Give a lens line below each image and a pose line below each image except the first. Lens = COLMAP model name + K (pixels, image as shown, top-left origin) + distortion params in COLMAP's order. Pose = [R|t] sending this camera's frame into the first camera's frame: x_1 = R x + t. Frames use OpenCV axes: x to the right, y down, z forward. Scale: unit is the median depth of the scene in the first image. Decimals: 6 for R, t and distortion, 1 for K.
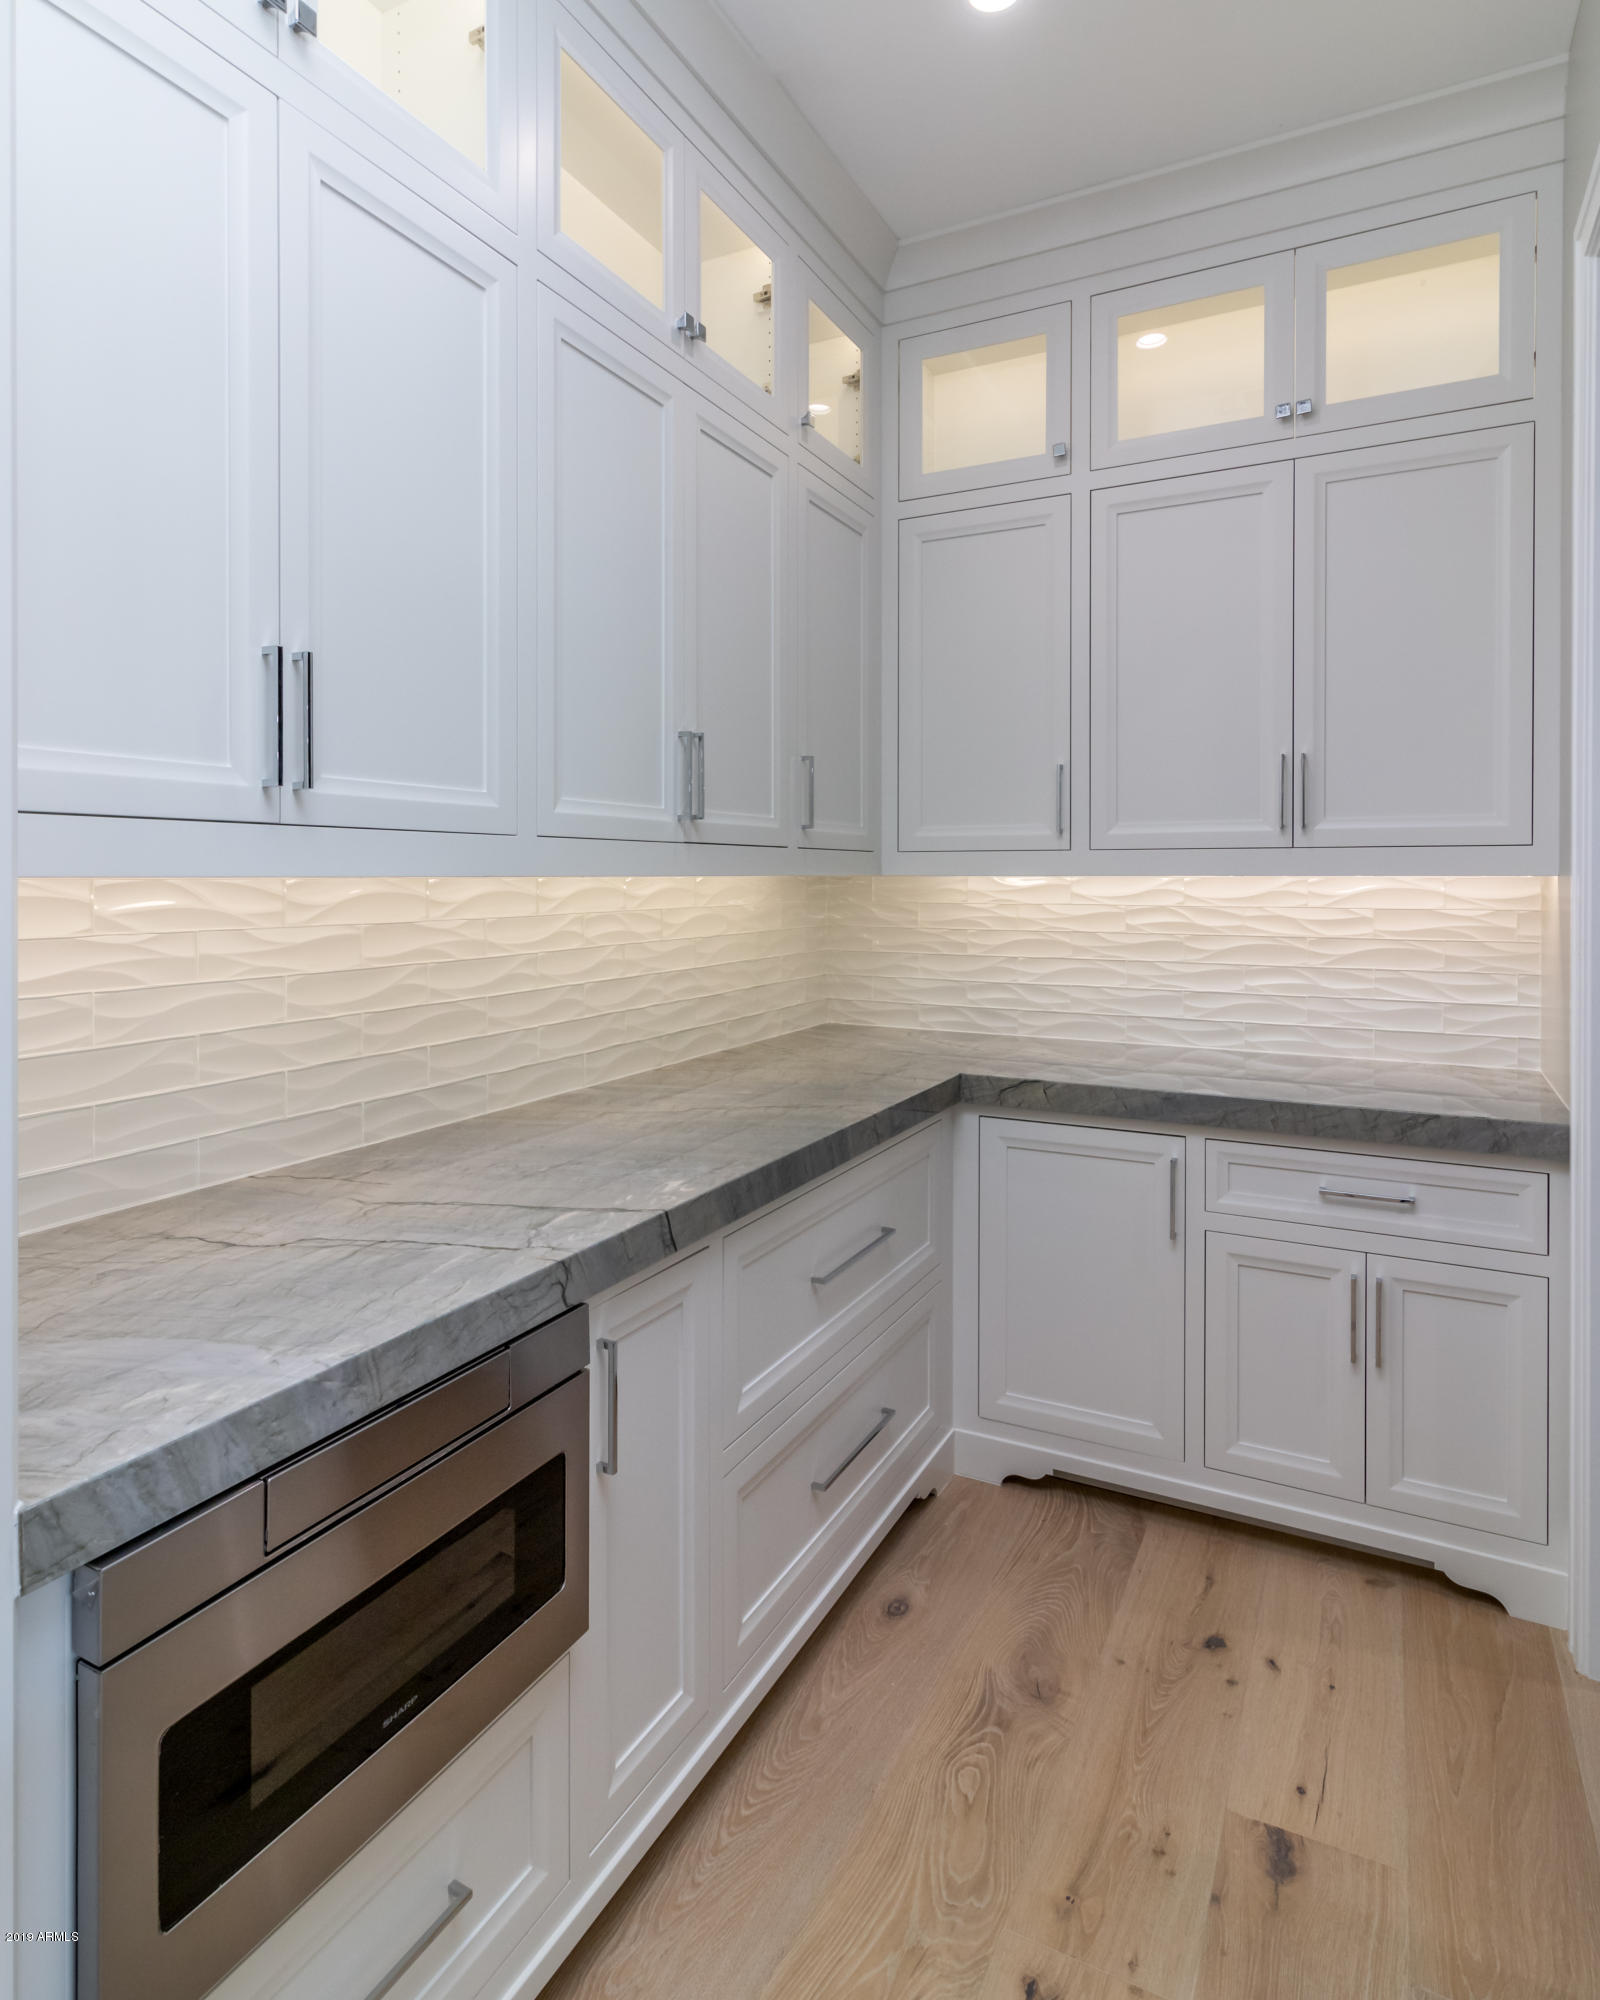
lens RADIAL K [[1139.7, 0, 789.7], [0, 1139.7, 886.4], [0, 0, 1]] dist [0.005892, -0.001550]
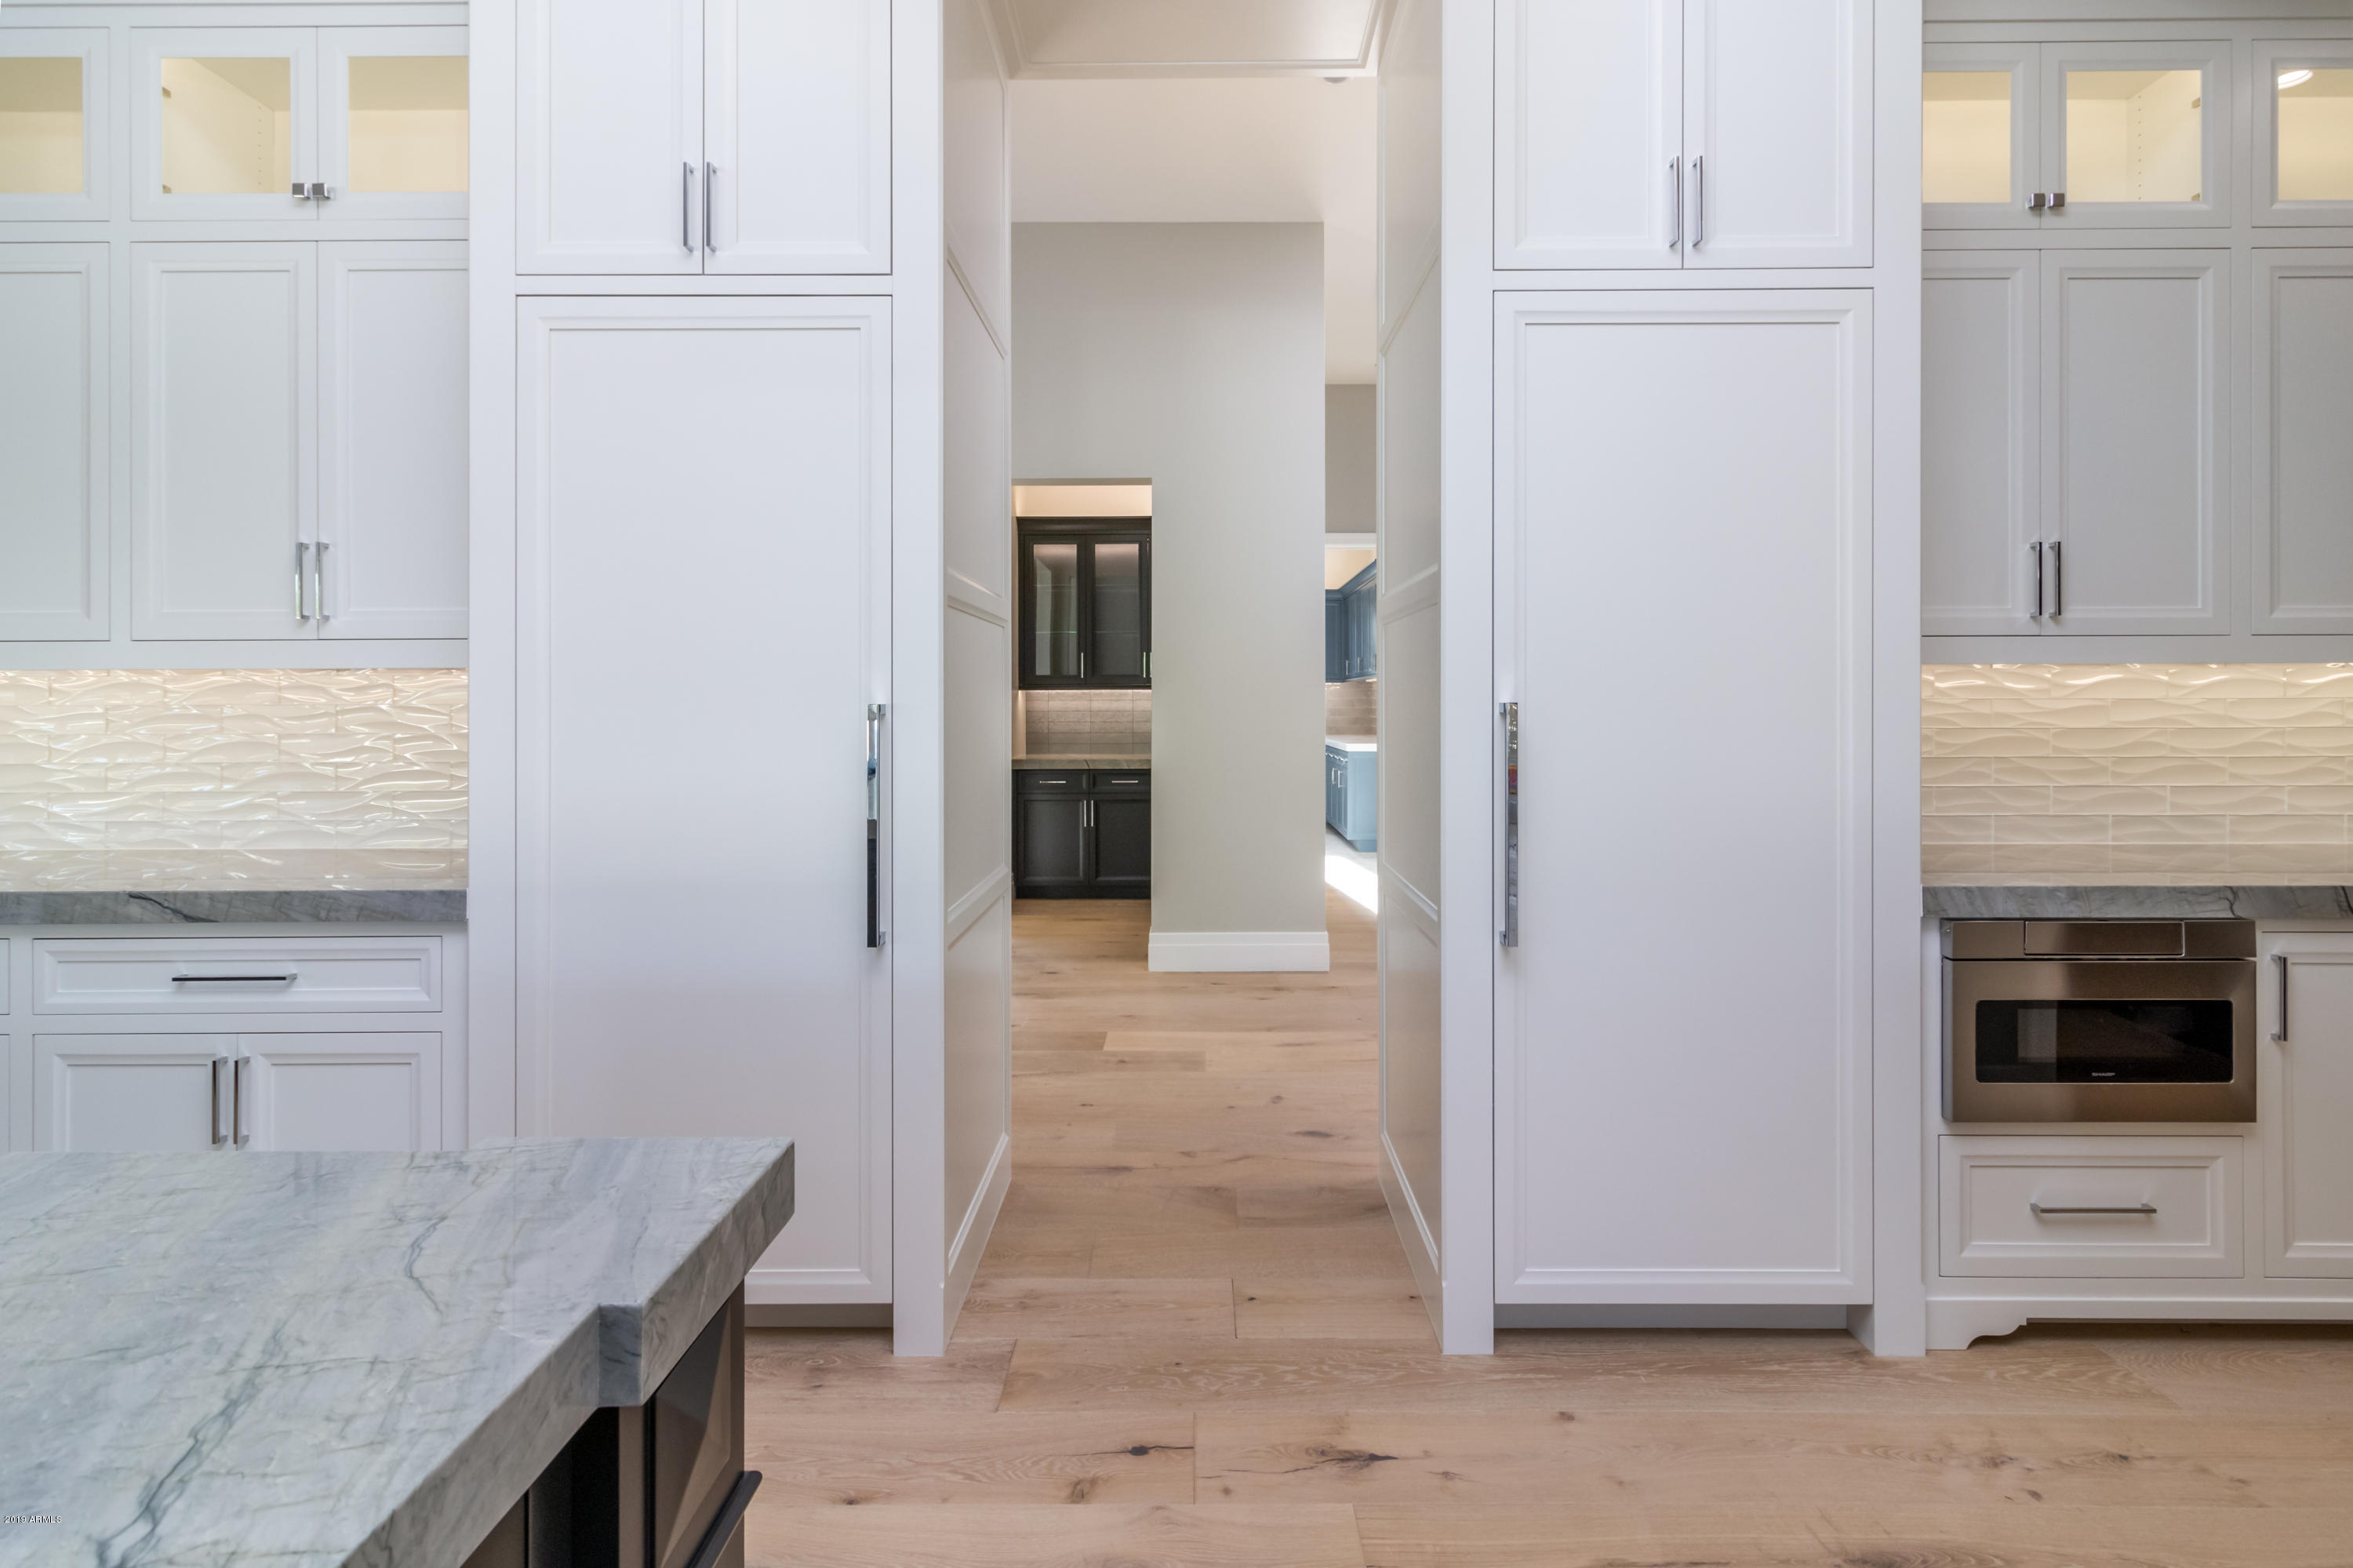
lens RADIAL K [[1130.7, 0, 1182.4], [0, 1130.7, 706.3], [0, 0, 1]] dist [0.001565, 0.000425]
pose [[0.453550, -0.000235, -0.891231, 0.545847], [-0.005249, 0.999982, -0.002934, 0.071008], [0.891215, 0.006009, 0.453541, -1.052136]]
